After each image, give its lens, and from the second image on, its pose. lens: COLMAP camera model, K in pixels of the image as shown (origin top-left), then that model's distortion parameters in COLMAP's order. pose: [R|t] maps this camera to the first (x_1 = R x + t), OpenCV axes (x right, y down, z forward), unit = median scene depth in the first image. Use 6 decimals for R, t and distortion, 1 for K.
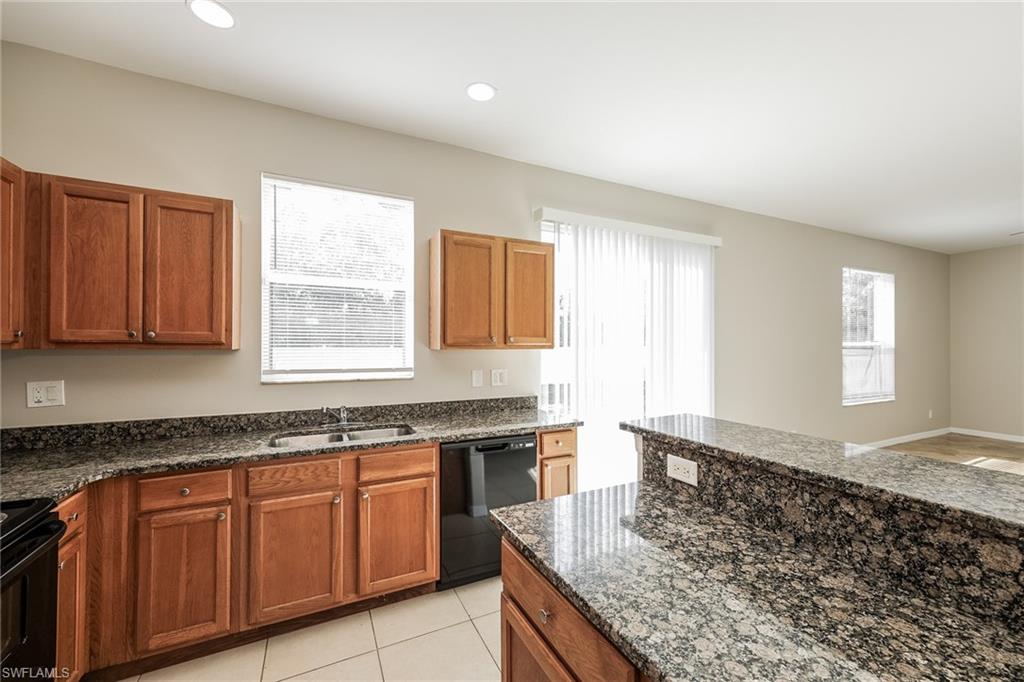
lens RADIAL K [[412.5, 0, 516.4], [0, 412.5, 343.3], [0, 0, 1]] dist [0.007582, 0.000461]
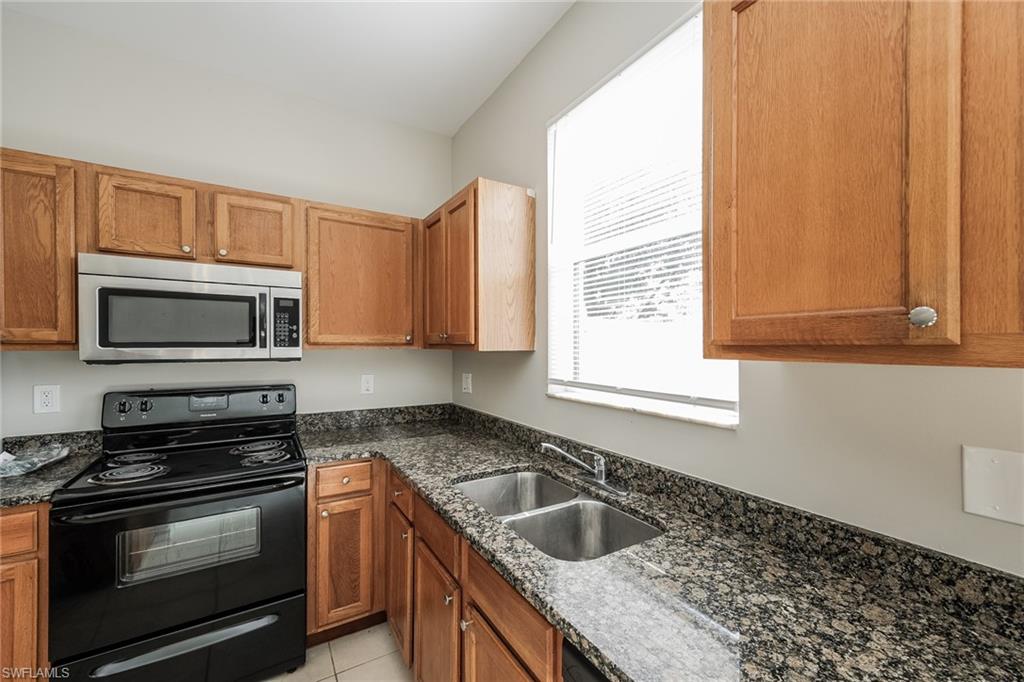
lens RADIAL K [[412.5, 0, 512.5], [0, 412.5, 349.2], [0, 0, 1]] dist [0.007582, 0.000461]
pose [[0.086451, 0.006916, -0.996232, 0.184120], [0.002608, 0.999971, 0.007168, 0.005030], [0.996253, -0.003218, 0.086431, 1.028682]]
